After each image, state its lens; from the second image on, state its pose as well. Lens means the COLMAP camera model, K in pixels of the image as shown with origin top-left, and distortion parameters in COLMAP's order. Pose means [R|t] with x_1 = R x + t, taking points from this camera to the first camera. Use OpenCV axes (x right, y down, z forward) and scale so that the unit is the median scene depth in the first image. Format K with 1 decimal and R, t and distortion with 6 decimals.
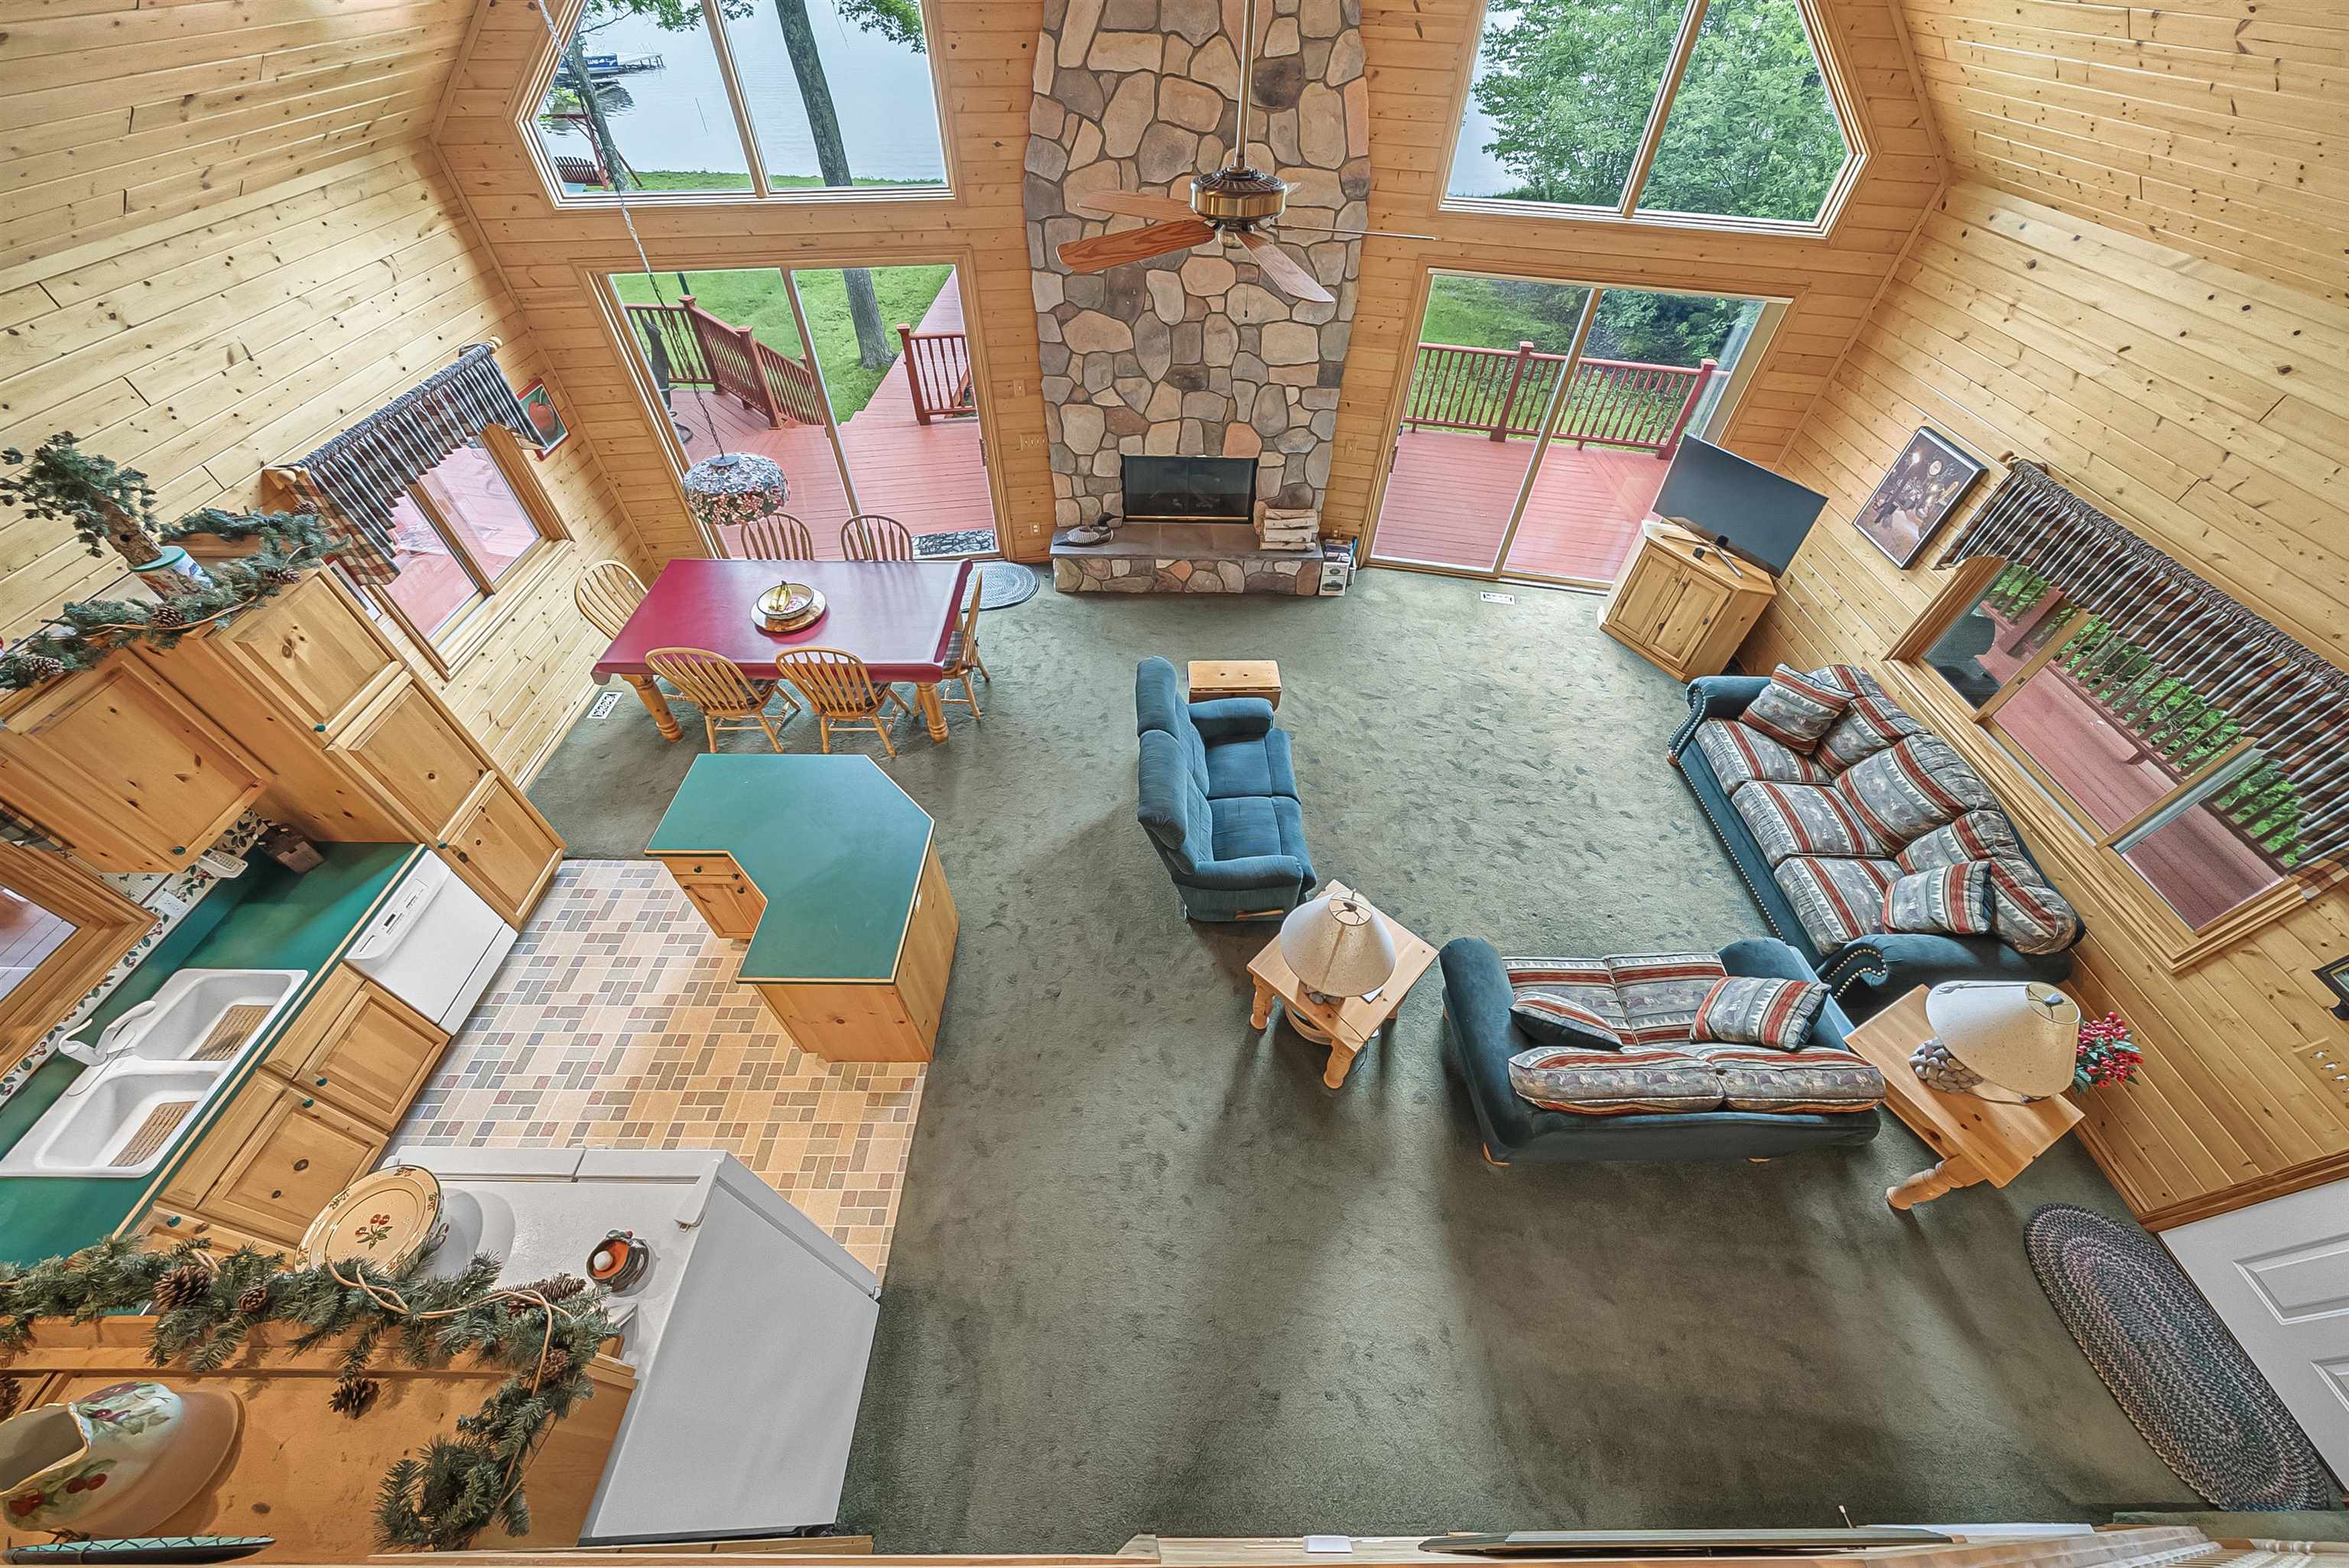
lens RADIAL K [[804.2, 0, 1174.5], [0, 804.2, 784.2], [0, 0, 1]] dist [-0.005624, -0.000080]
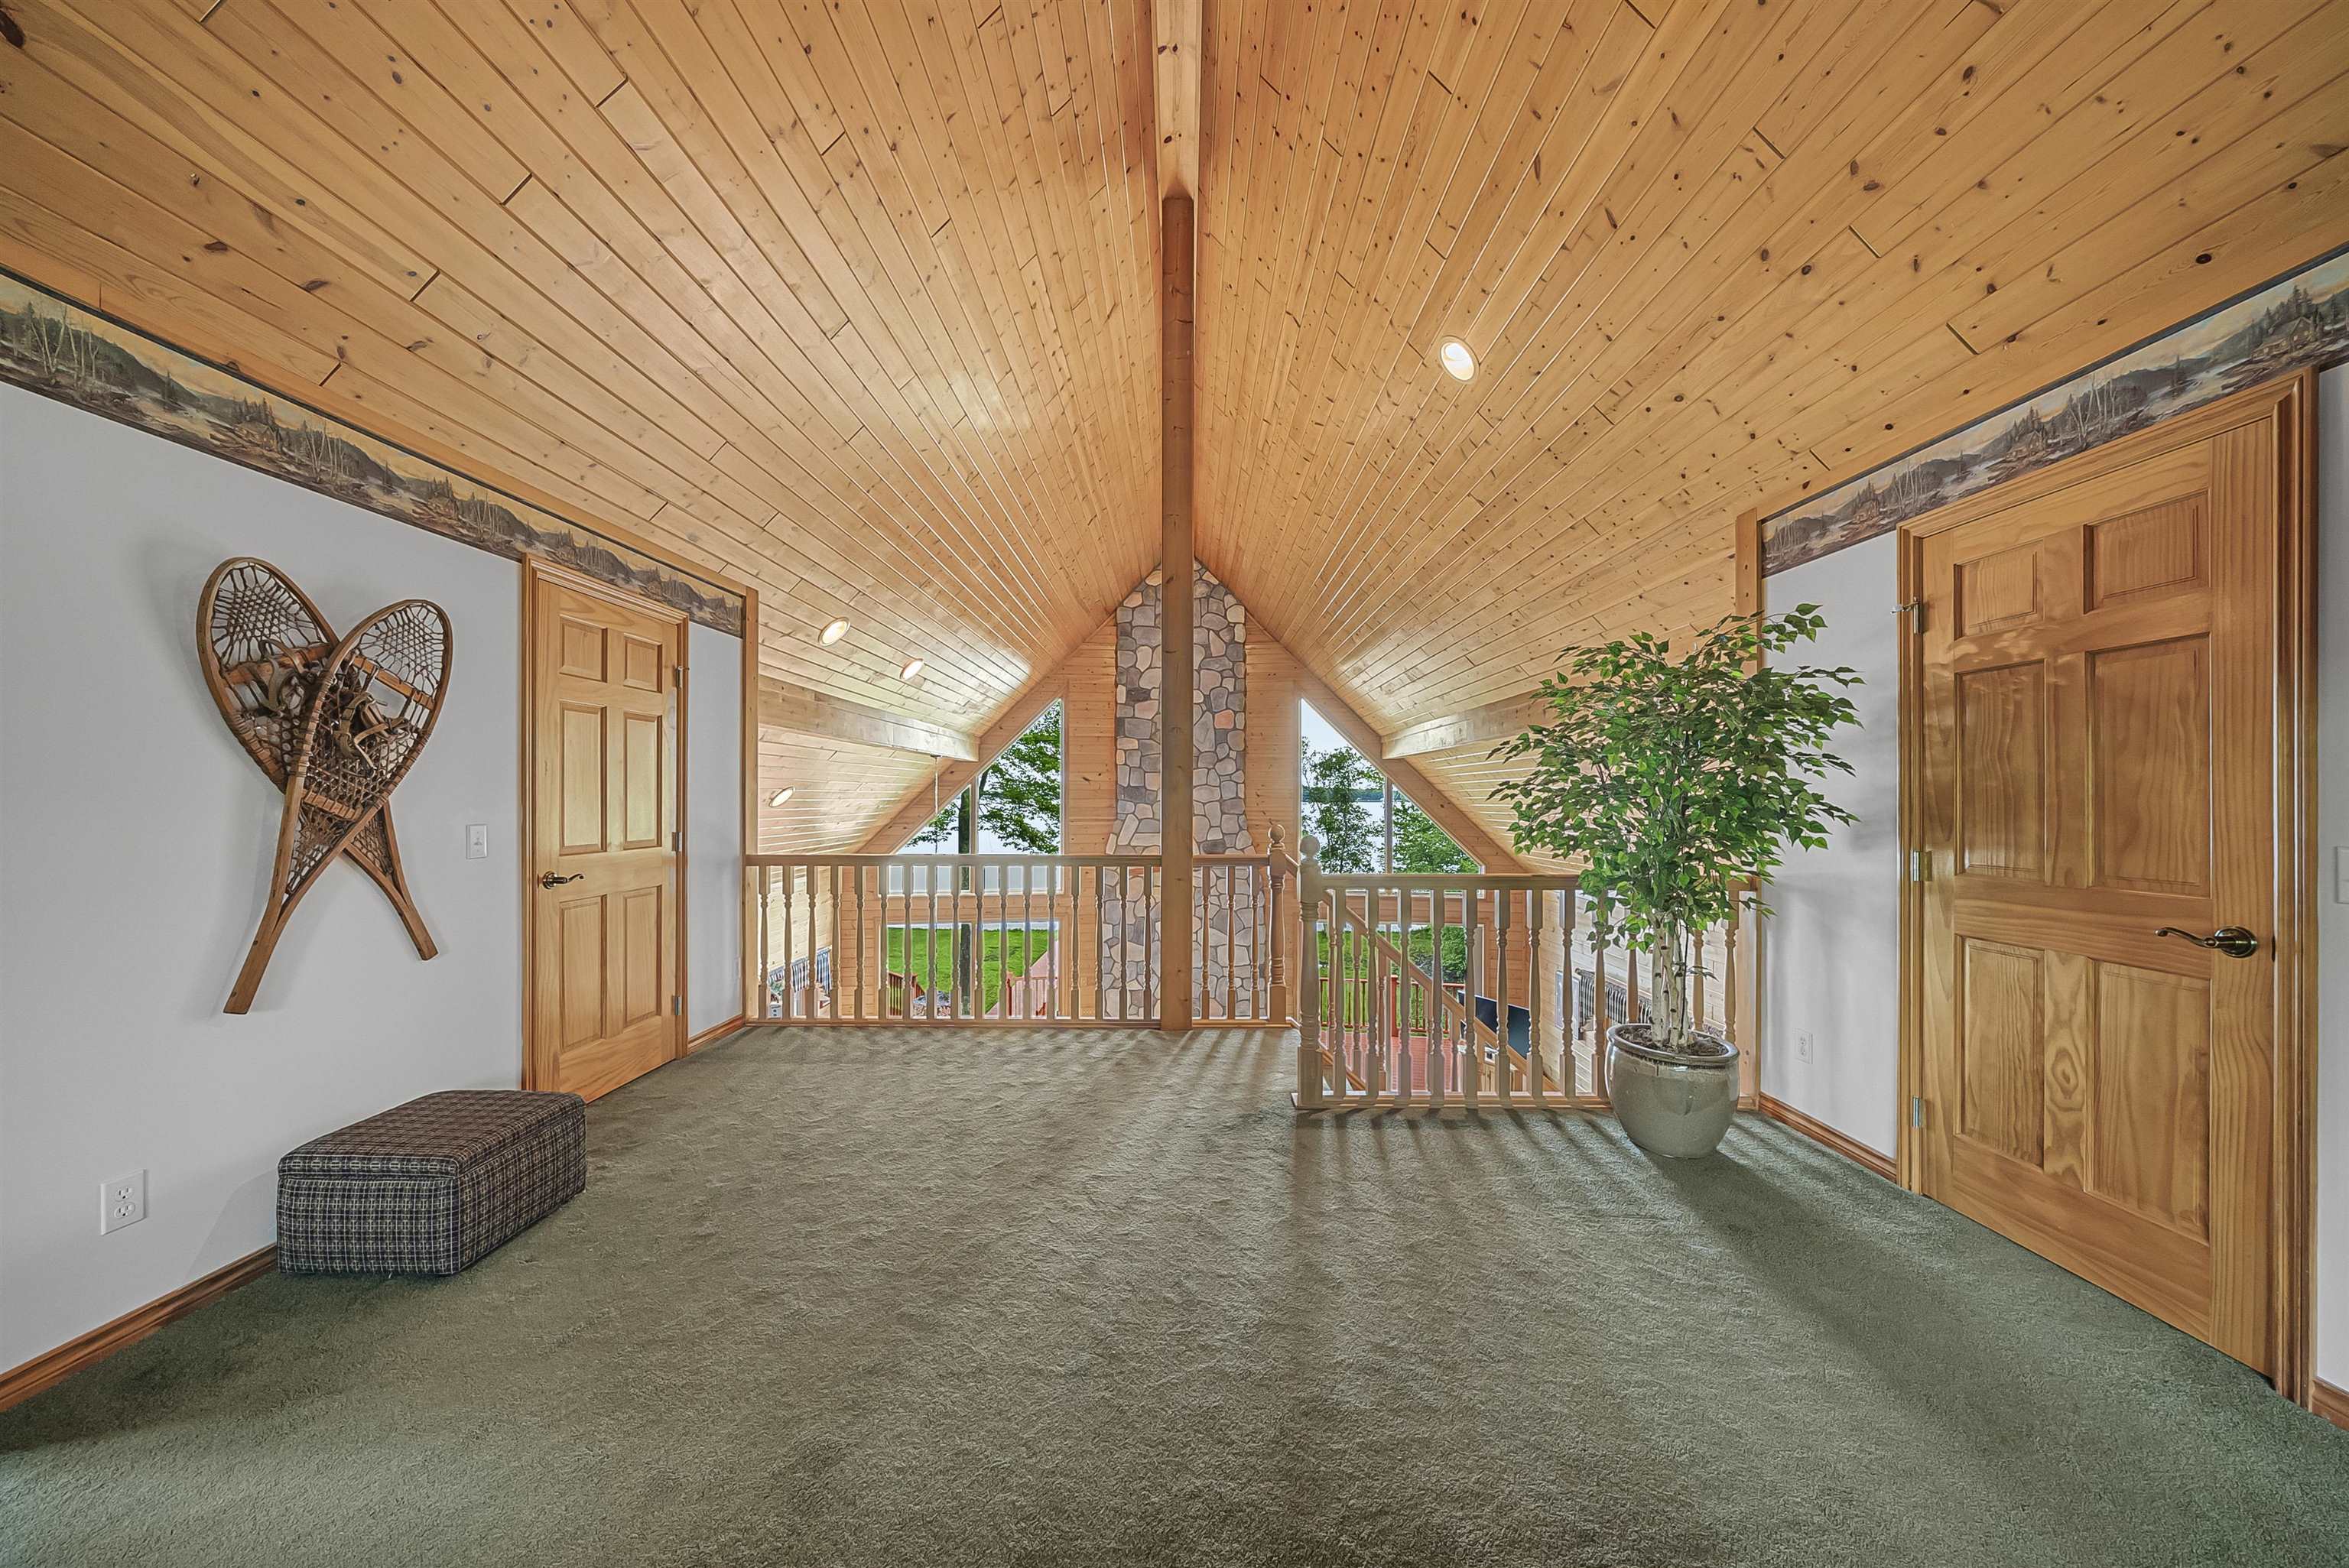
lens RADIAL K [[804.2, 0, 1174.8], [0, 804.2, 799.9], [0, 0, 1]] dist [-0.005624, -0.000080]
pose [[0.999752, -0.018351, -0.012629, 0.041771], [0.003191, 0.679026, -0.734107, 0.587737], [0.022047, 0.733885, 0.678916, -0.544139]]
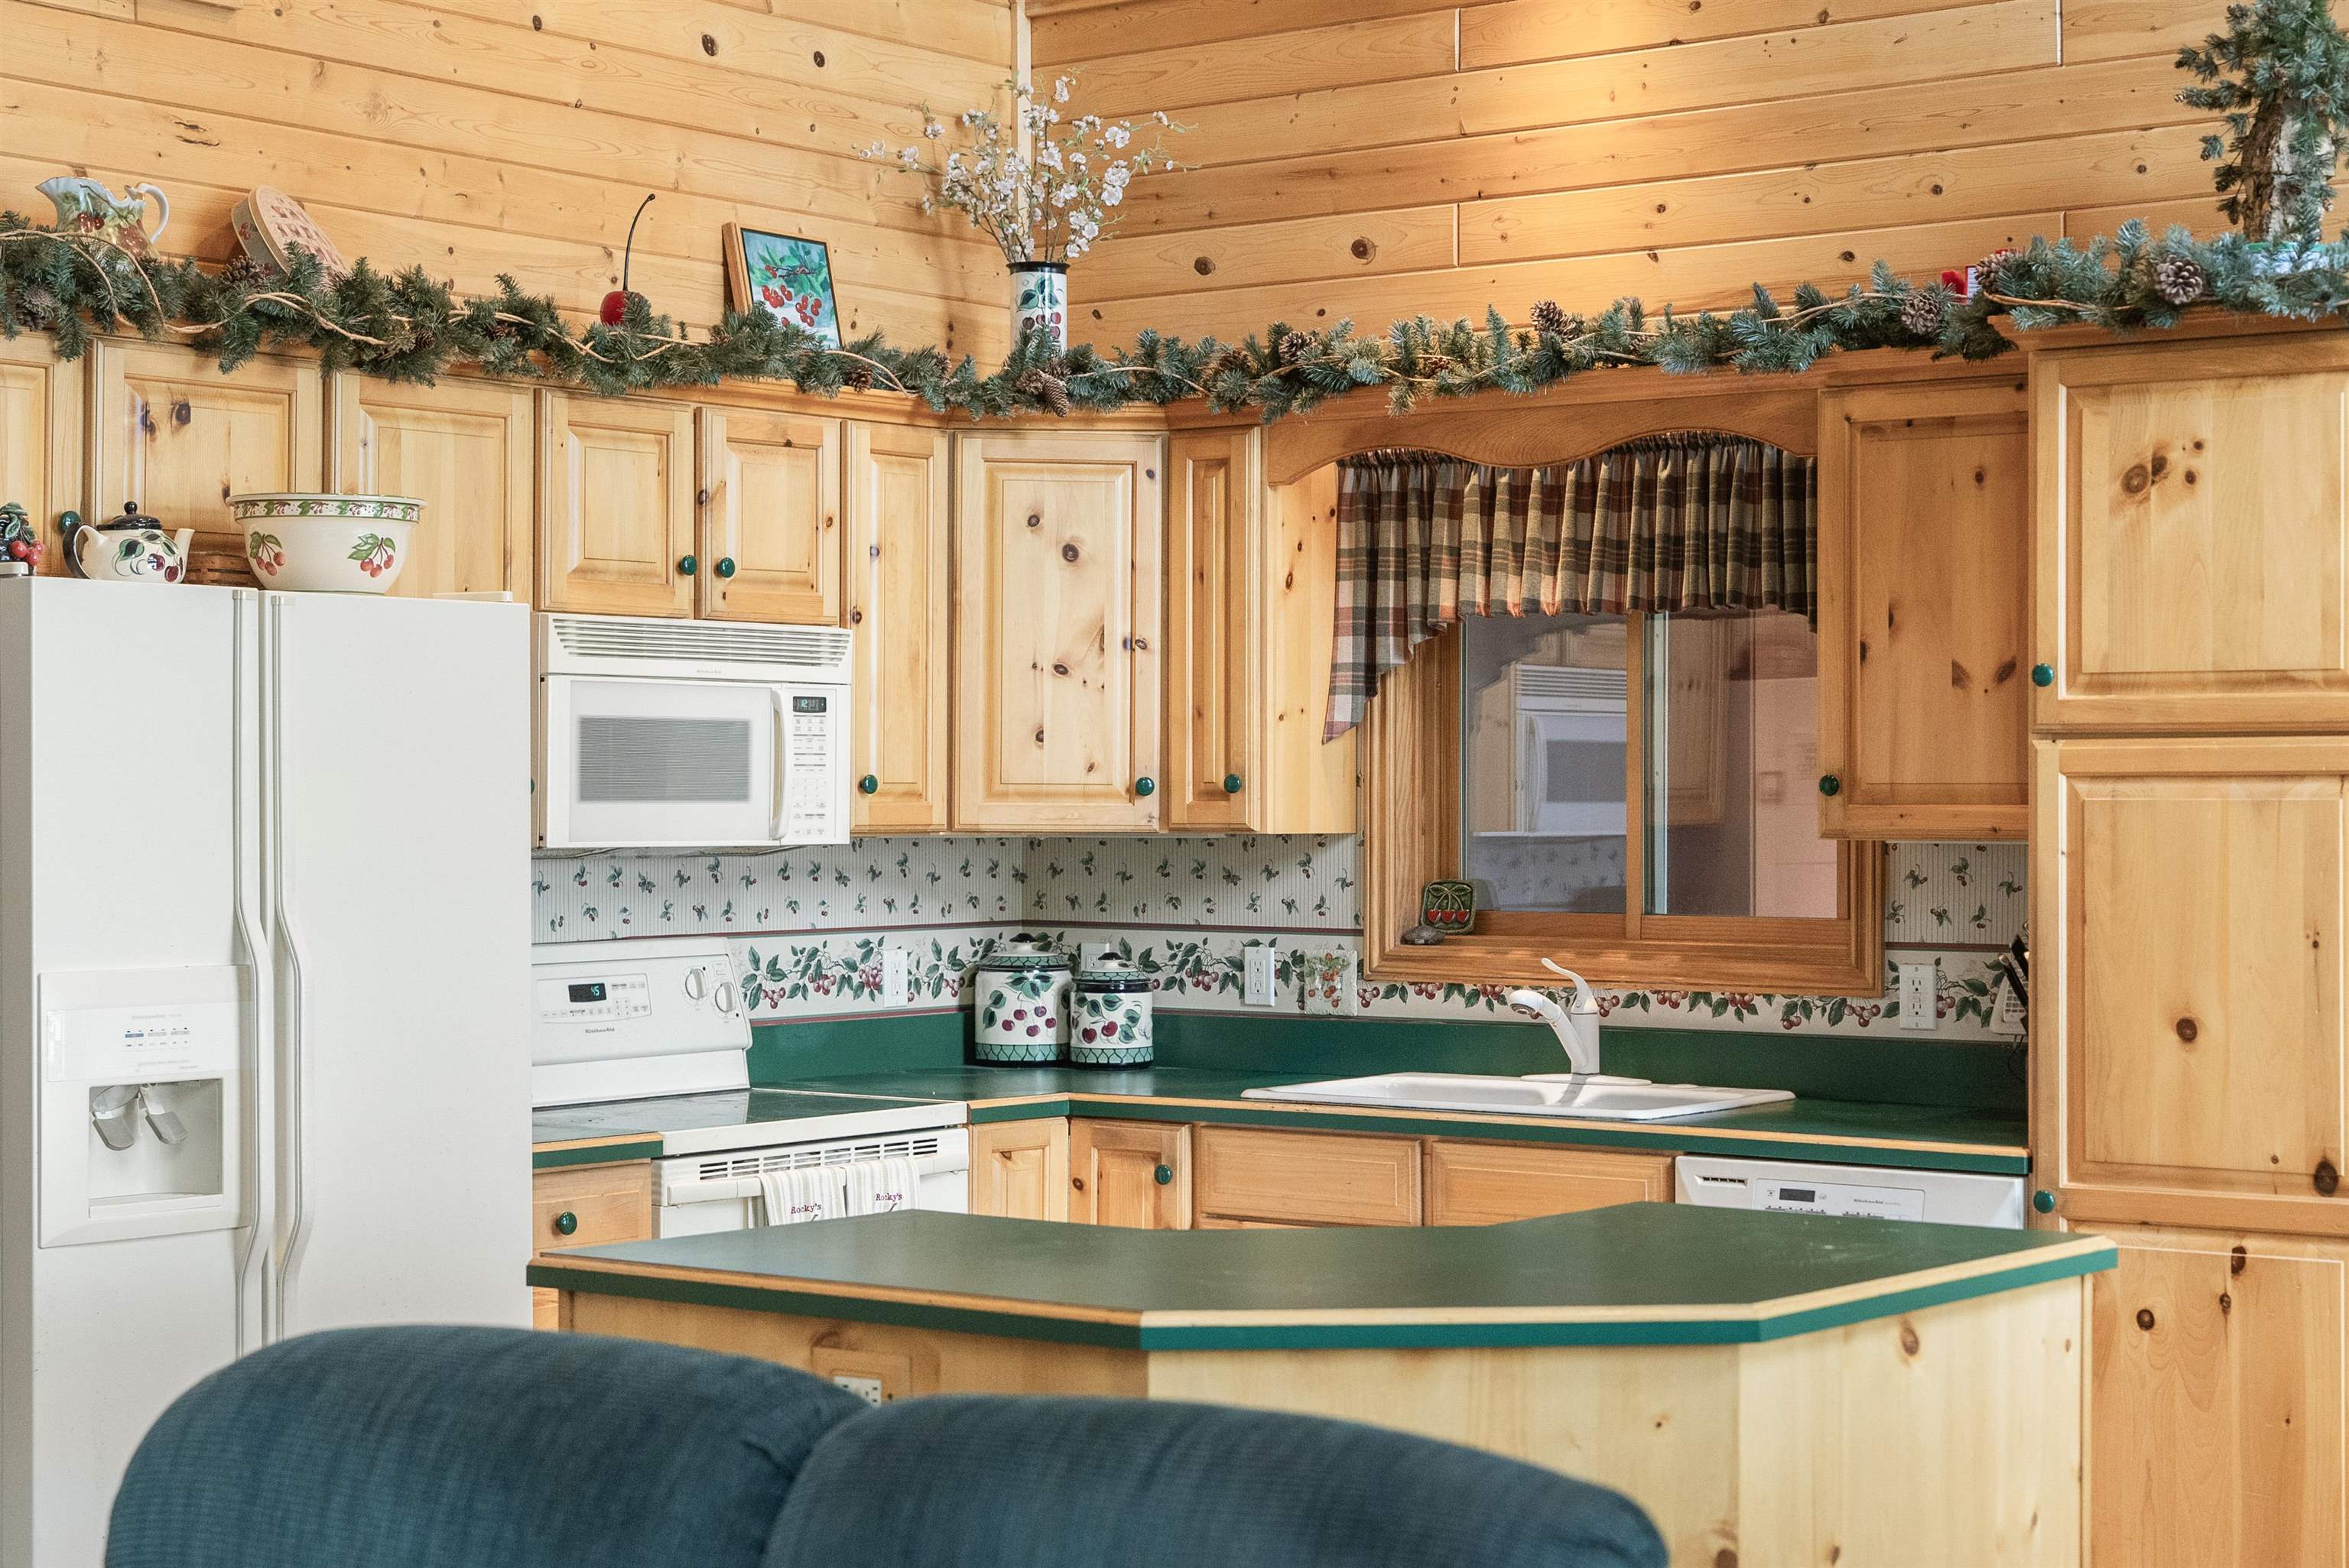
lens RADIAL K [[4052.5, 0, 1198.5], [0, 4052.5, 783.0], [0, 0, 1]] dist [-0.004053, 0.000000]
pose [[-0.603246, -0.023796, -0.797200, 0.371412], [-0.594998, 0.679045, 0.429970, -0.355711], [0.531103, 0.733710, -0.423791, 0.956291]]
